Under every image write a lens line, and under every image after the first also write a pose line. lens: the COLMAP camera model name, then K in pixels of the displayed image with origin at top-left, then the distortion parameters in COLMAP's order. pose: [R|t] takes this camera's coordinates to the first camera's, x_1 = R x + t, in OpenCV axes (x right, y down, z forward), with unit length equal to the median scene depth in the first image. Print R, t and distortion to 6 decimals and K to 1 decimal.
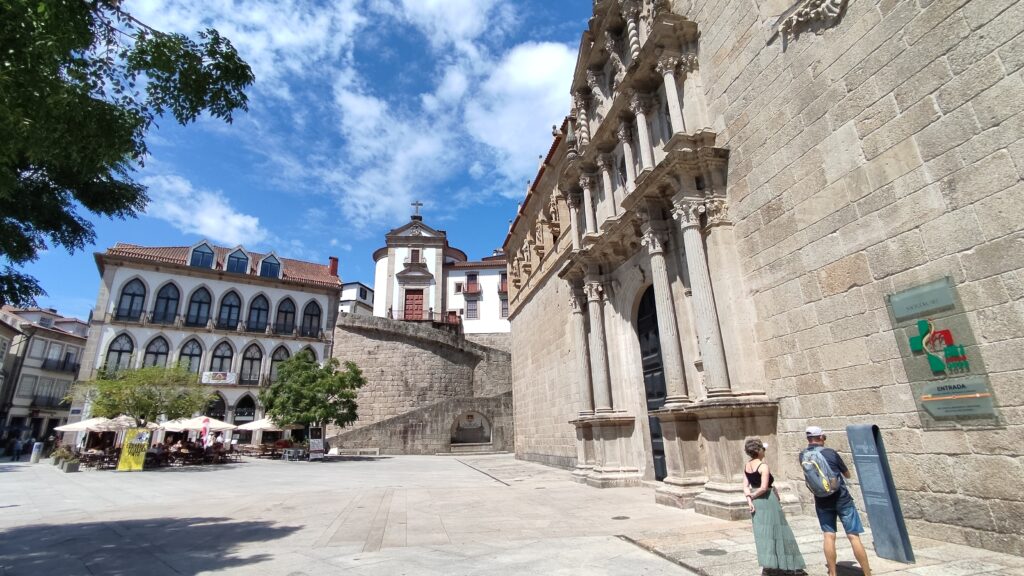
lens RADIAL K [[455.6, 0, 512.0], [0, 455.6, 288.0], [0, 0, 1]] dist [-0.000683, 0.000070]
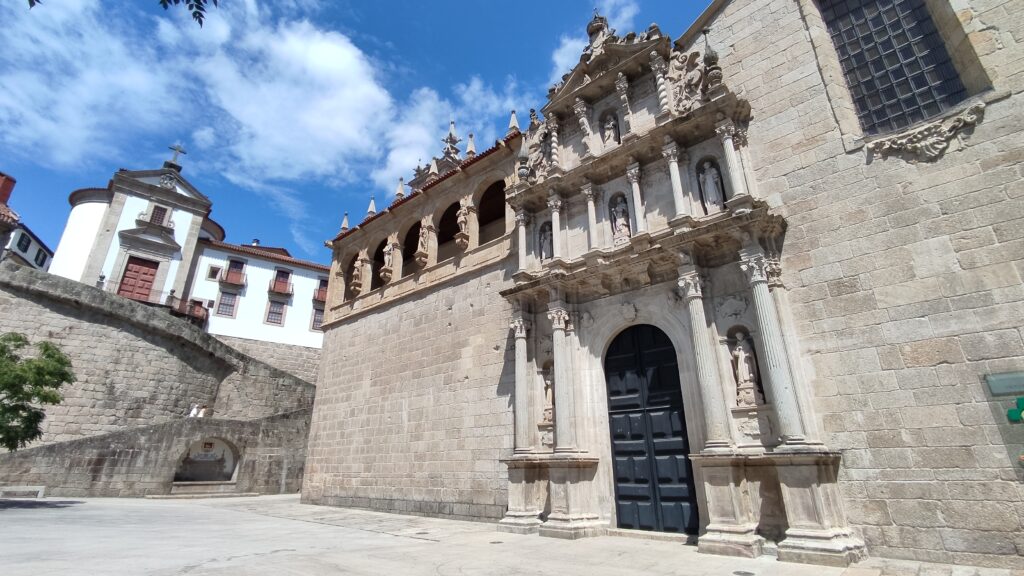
lens RADIAL K [[462.4, 0, 512.0], [0, 462.4, 288.0], [0, 0, 1]] dist [-0.002859, 0.000077]
pose [[0.810238, 0.242706, 0.533486, -0.166271], [-0.202785, 0.970100, -0.133358, 0.036553], [-0.549902, -0.000131, 0.835229, 0.104989]]
